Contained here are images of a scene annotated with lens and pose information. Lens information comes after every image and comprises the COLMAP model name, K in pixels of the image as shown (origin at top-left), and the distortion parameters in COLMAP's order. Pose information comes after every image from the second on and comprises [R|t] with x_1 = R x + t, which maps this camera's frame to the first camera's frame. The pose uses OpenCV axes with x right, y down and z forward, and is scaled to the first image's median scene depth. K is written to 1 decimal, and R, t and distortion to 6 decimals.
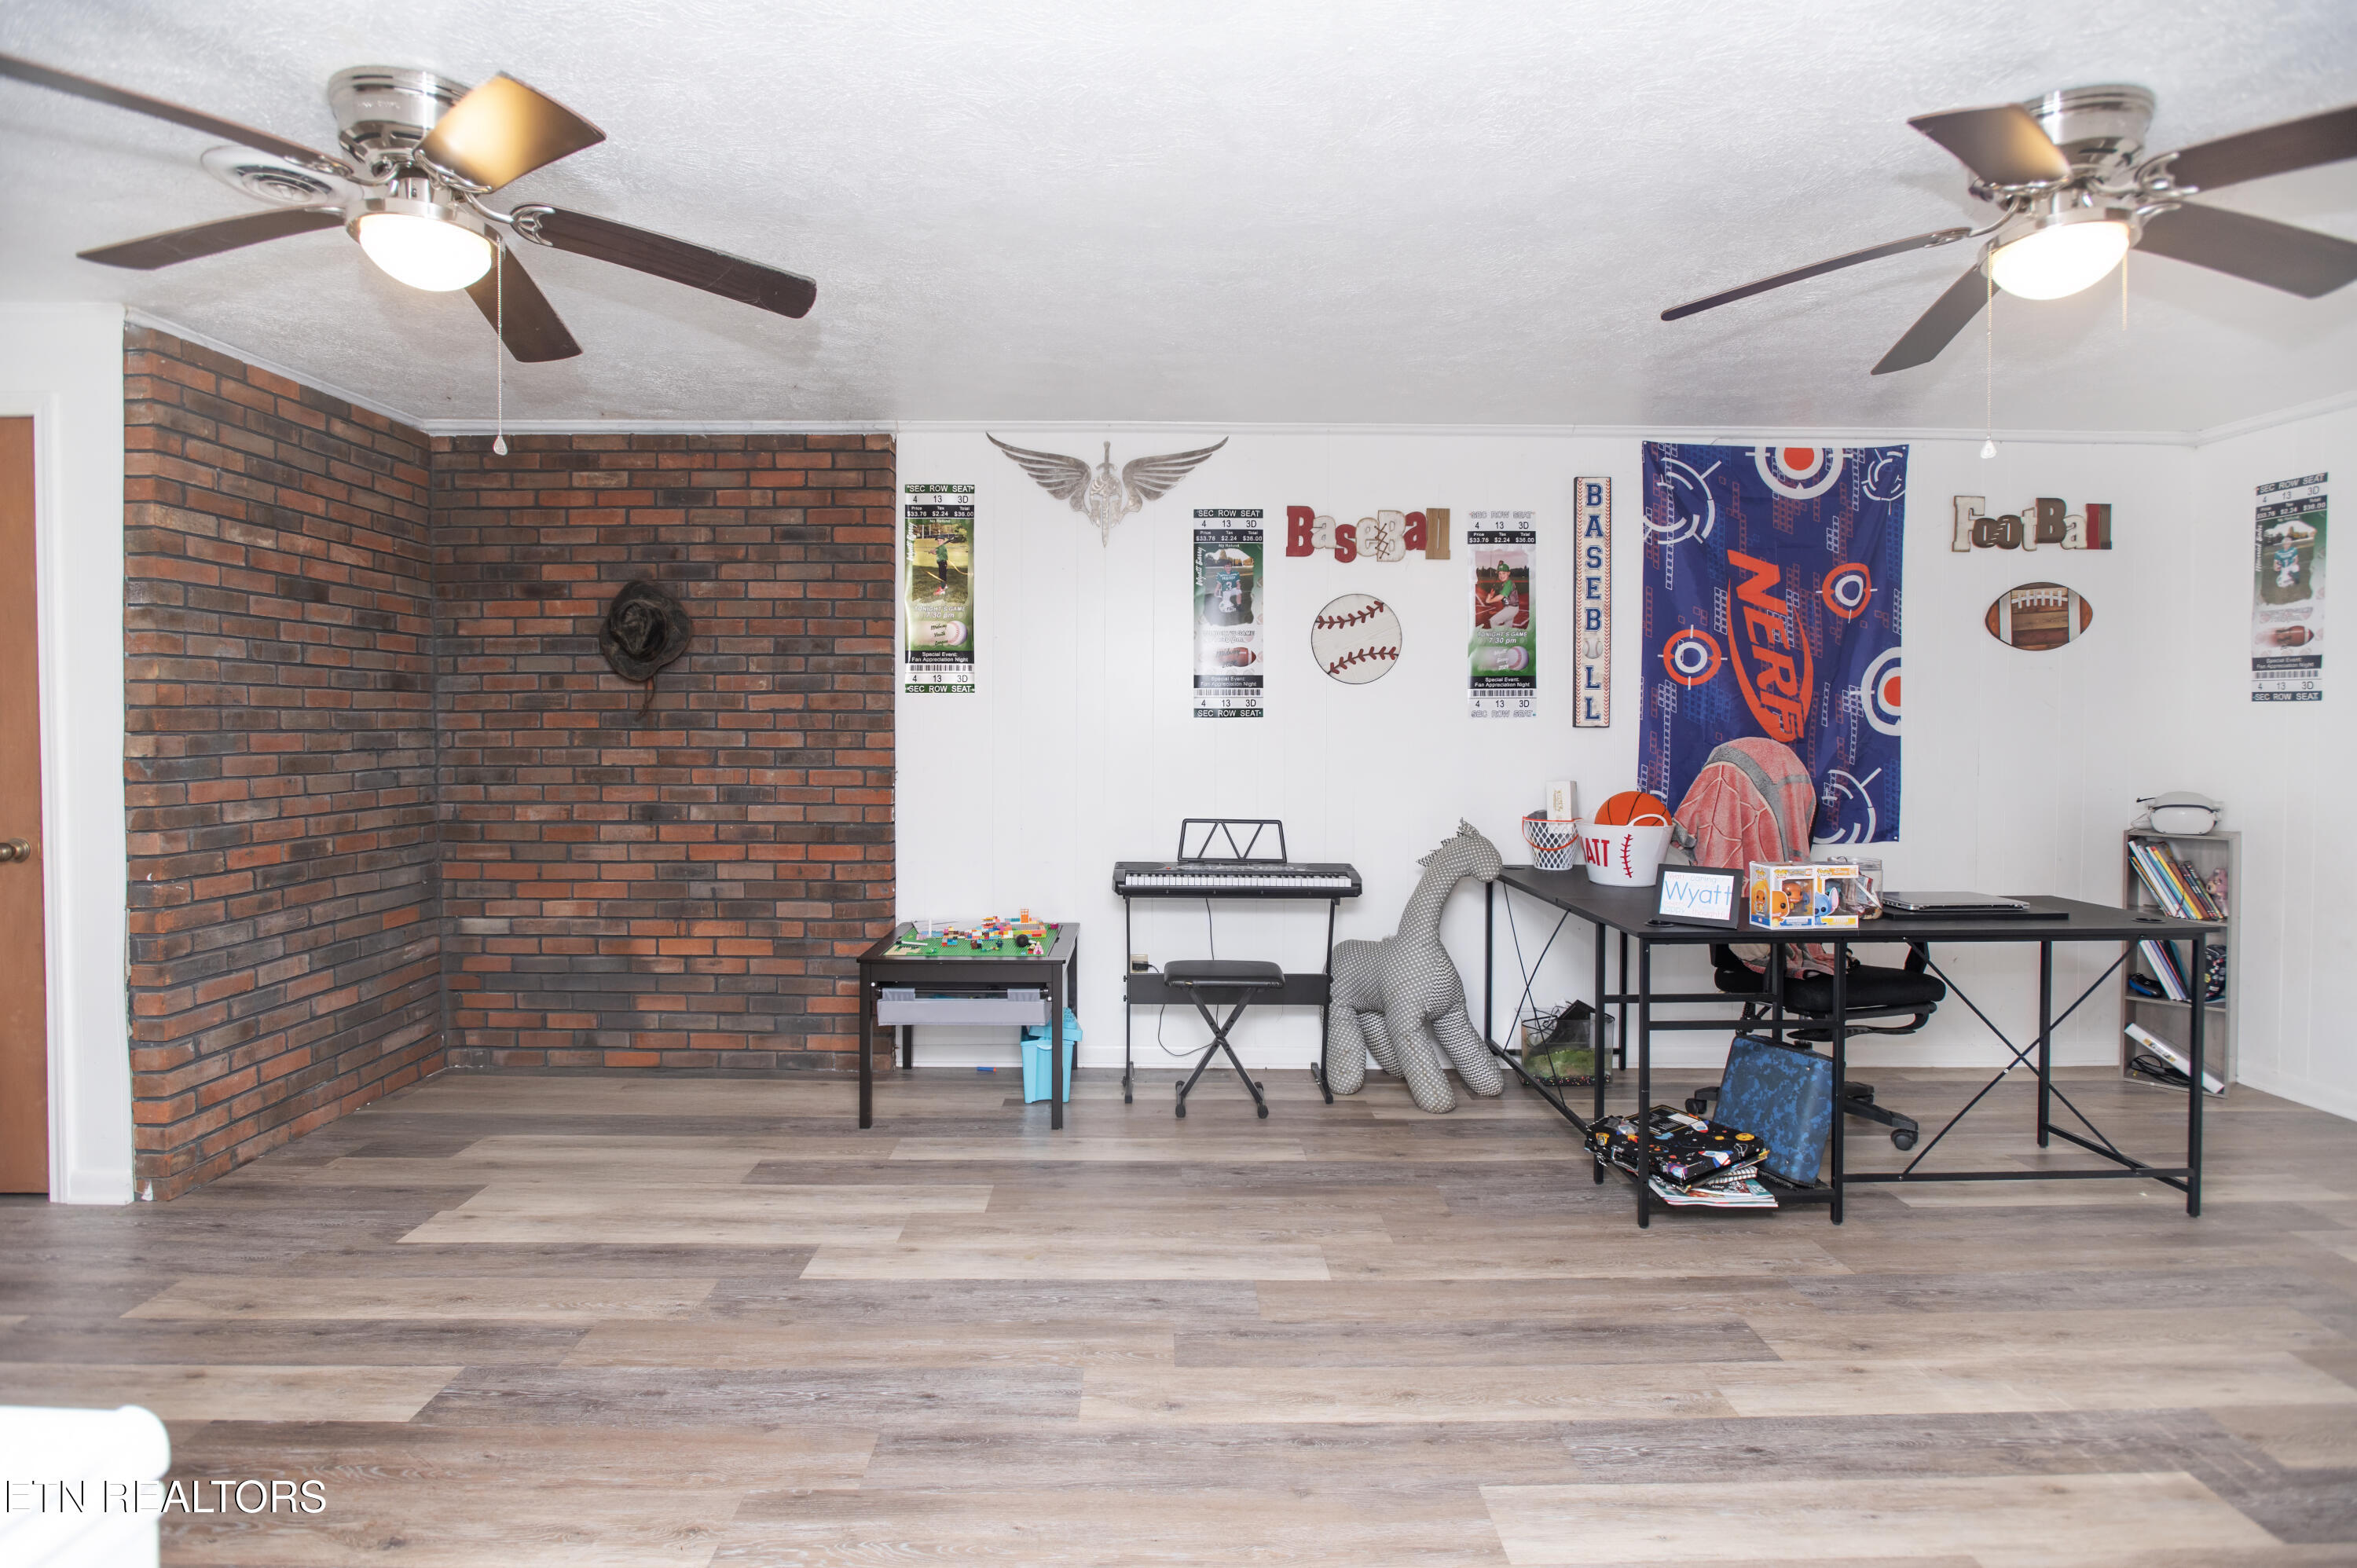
lens RADIAL K [[1128.3, 0, 1179.3], [0, 1128.3, 748.5], [0, 0, 1]] dist [-0.010445, -0.001511]
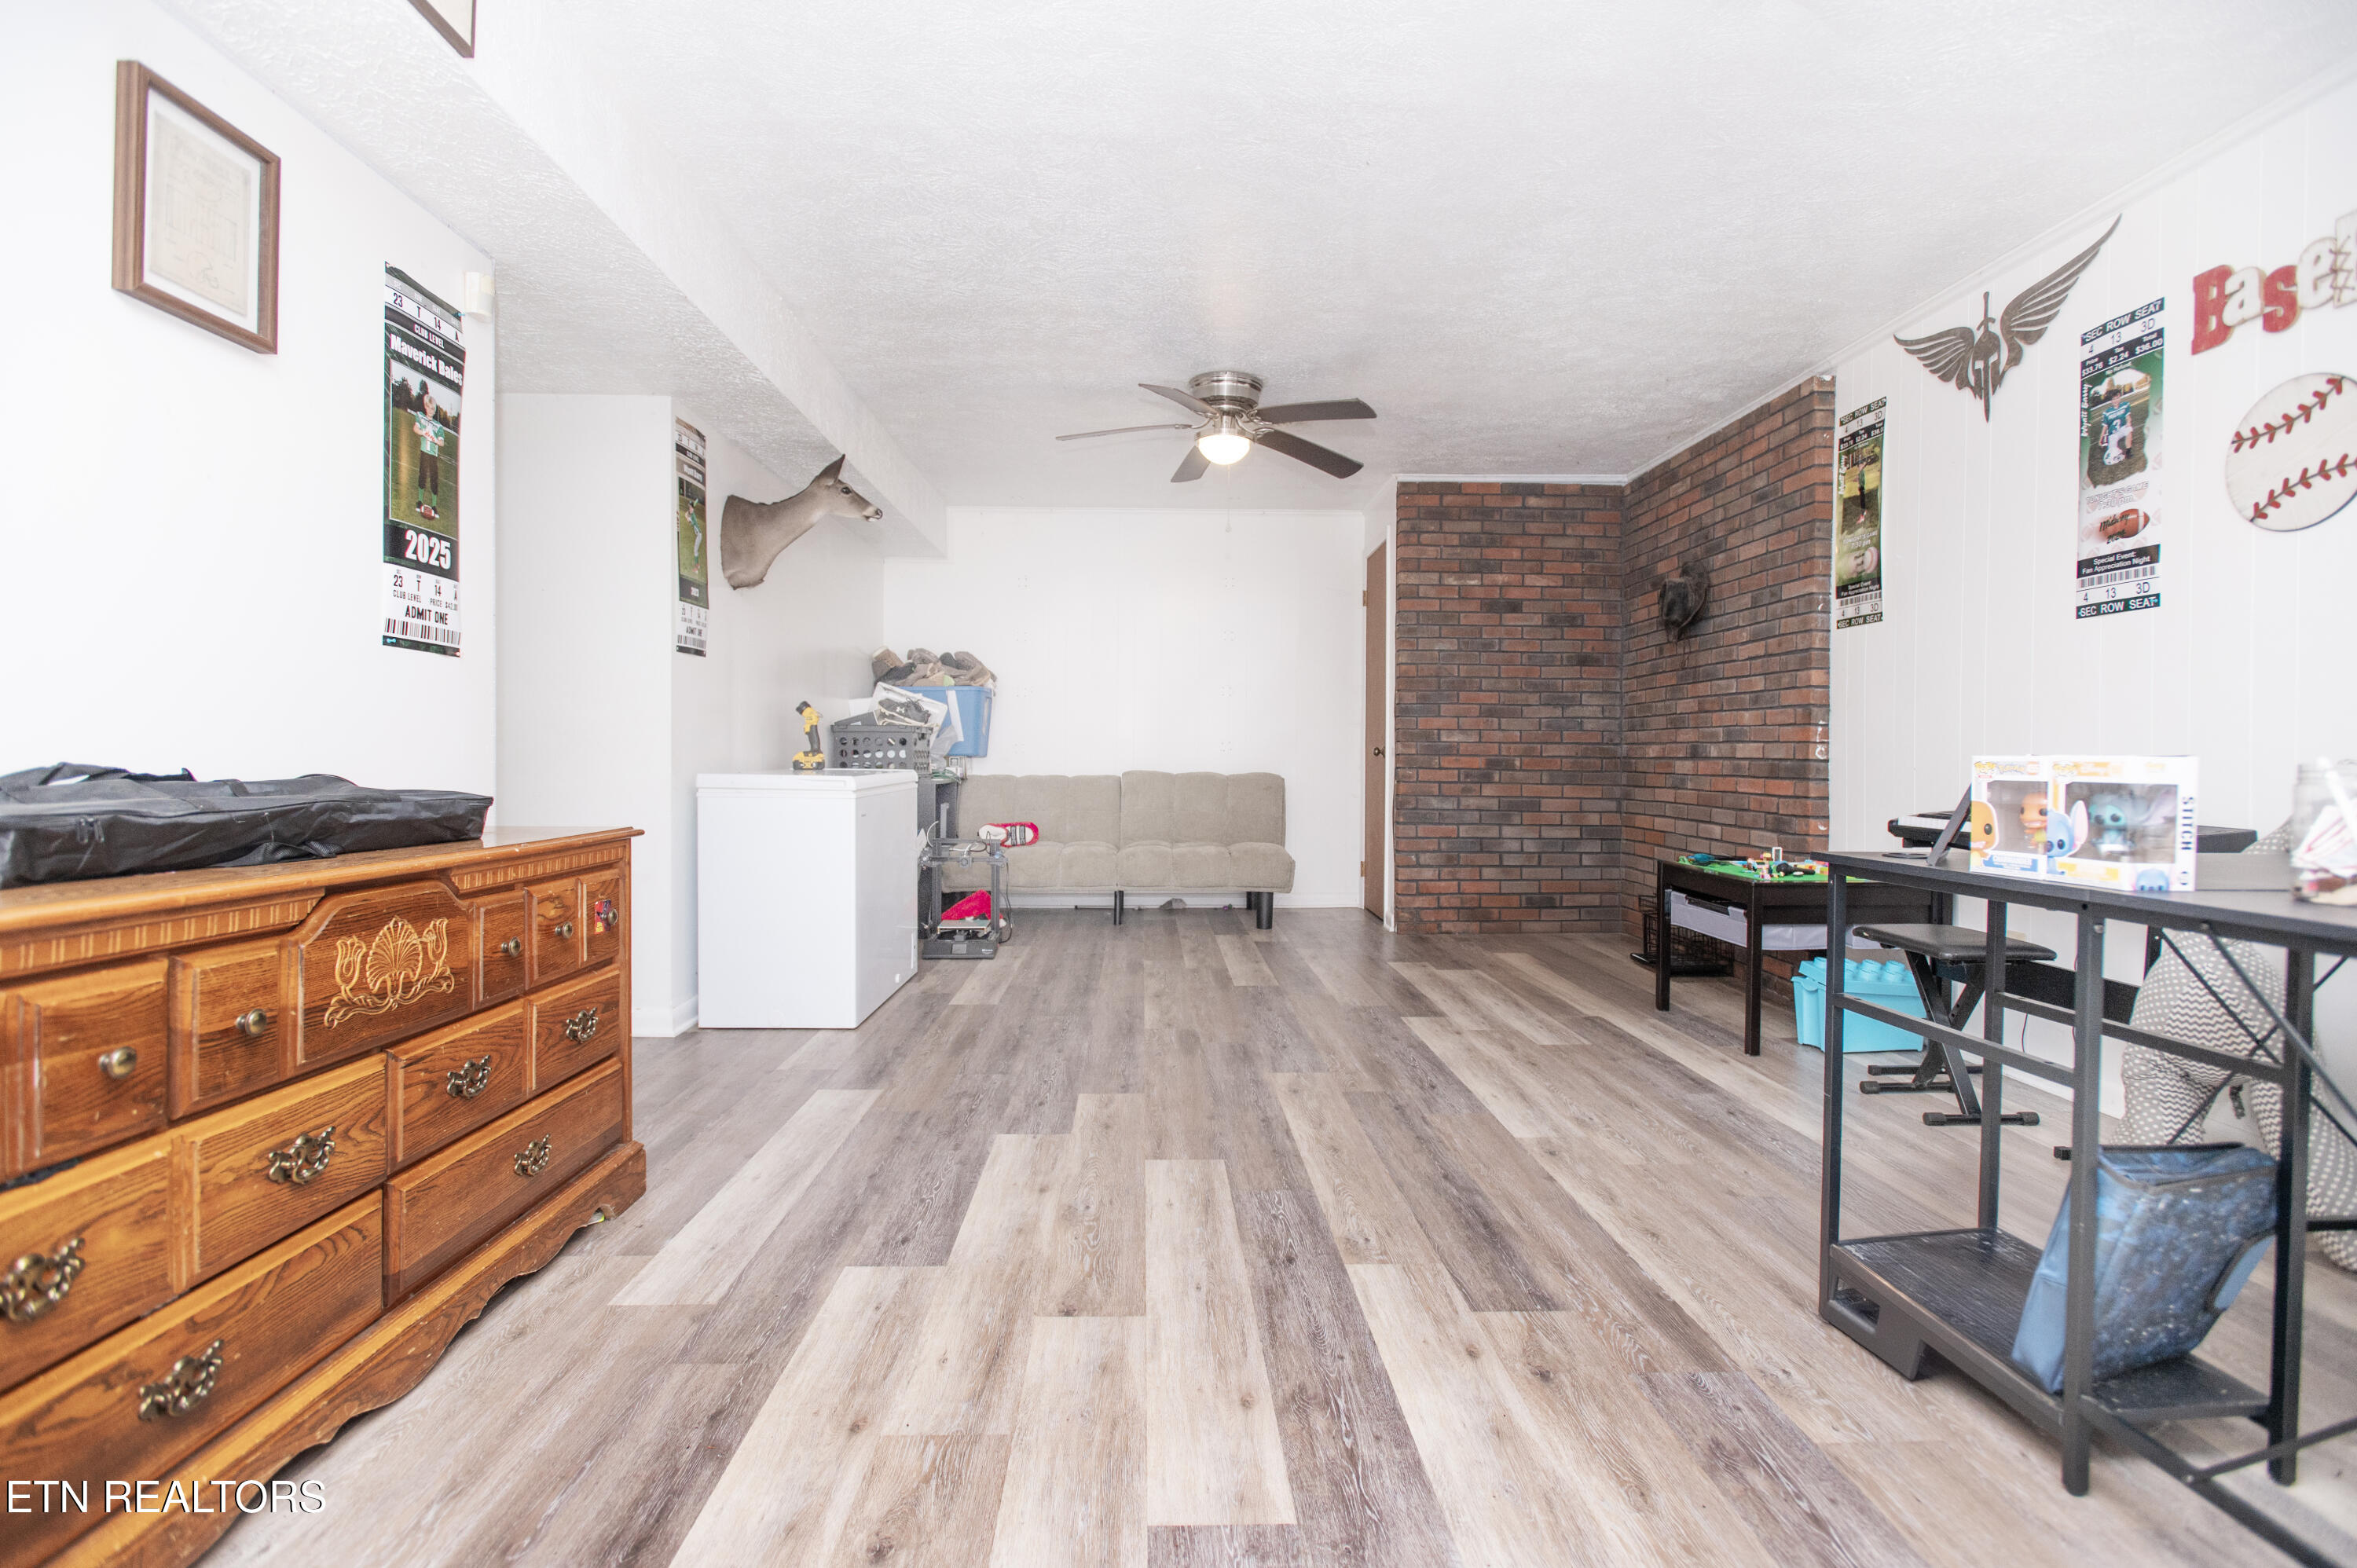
lens RADIAL K [[1122.1, 0, 1178.5], [0, 1122.1, 784.0], [0, 0, 1]] dist [-0.028196, 0.000181]
pose [[0.019661, 0.023859, -0.999522, 0.793567], [-0.028213, 0.999330, 0.023300, 0.087711], [0.999409, 0.027742, 0.020321, 0.449356]]
